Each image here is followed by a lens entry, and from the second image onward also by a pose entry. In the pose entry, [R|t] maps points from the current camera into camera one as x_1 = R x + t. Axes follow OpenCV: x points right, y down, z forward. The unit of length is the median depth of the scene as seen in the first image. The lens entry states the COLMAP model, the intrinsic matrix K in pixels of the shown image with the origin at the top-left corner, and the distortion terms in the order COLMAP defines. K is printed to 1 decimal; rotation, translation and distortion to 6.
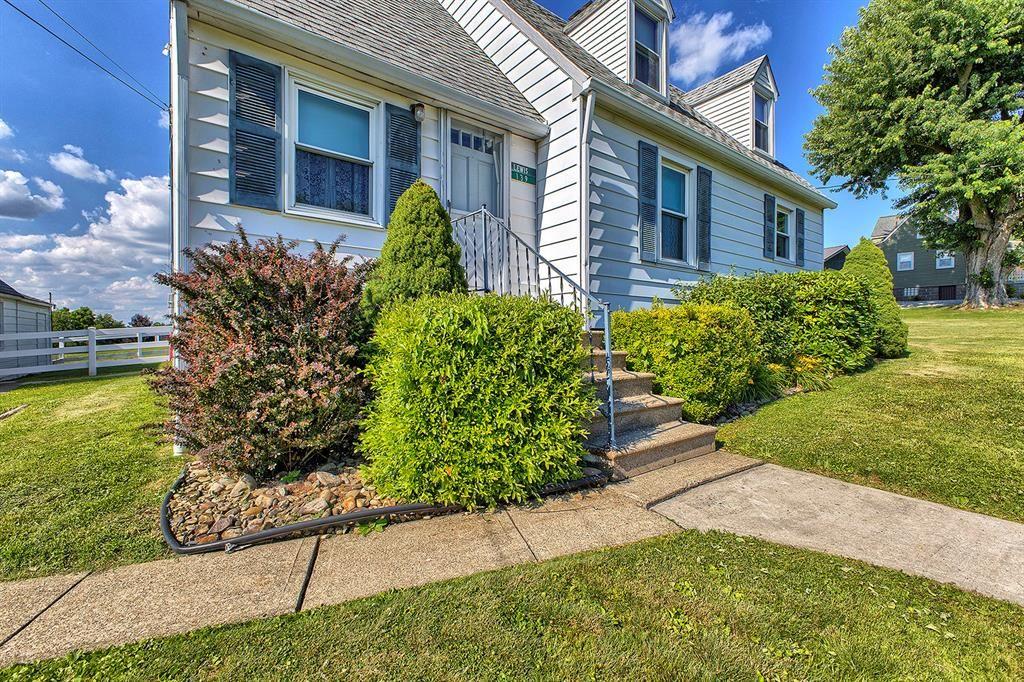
lens RADIAL K [[441.8, 0, 519.3], [0, 441.8, 335.9], [0, 0, 1]] dist [-0.001068, -0.001065]
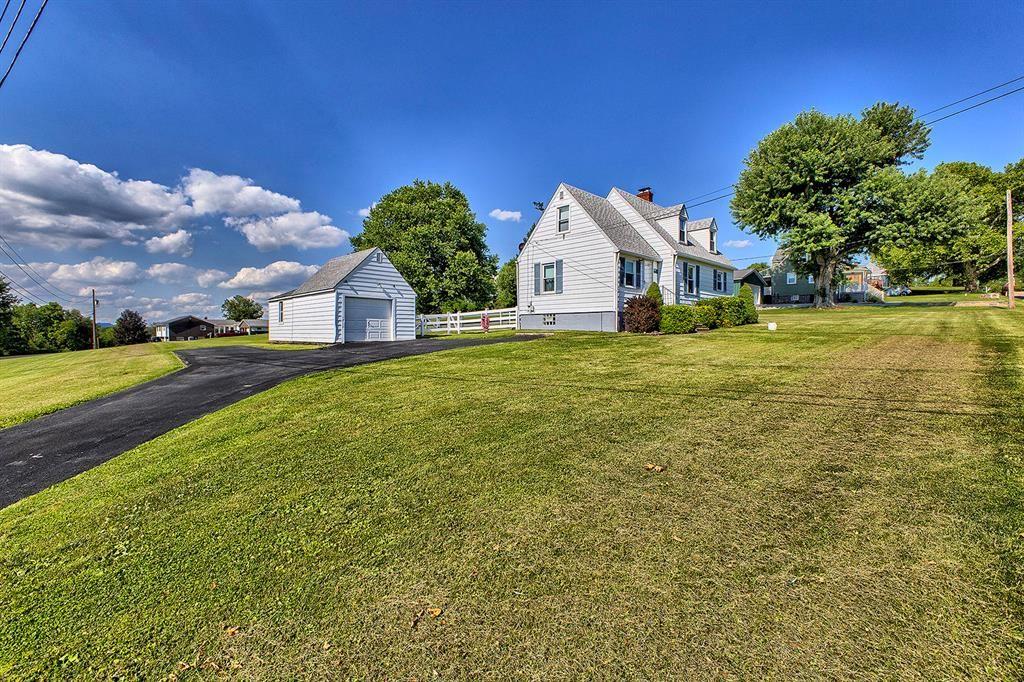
lens RADIAL K [[441.8, 0, 509.7], [0, 441.8, 336.2], [0, 0, 1]] dist [-0.001068, -0.001065]
pose [[0.994534, -0.000910, 0.104414, -0.503276], [0.000442, 0.999990, 0.004504, 0.053491], [-0.104417, -0.004433, 0.994524, -0.815644]]
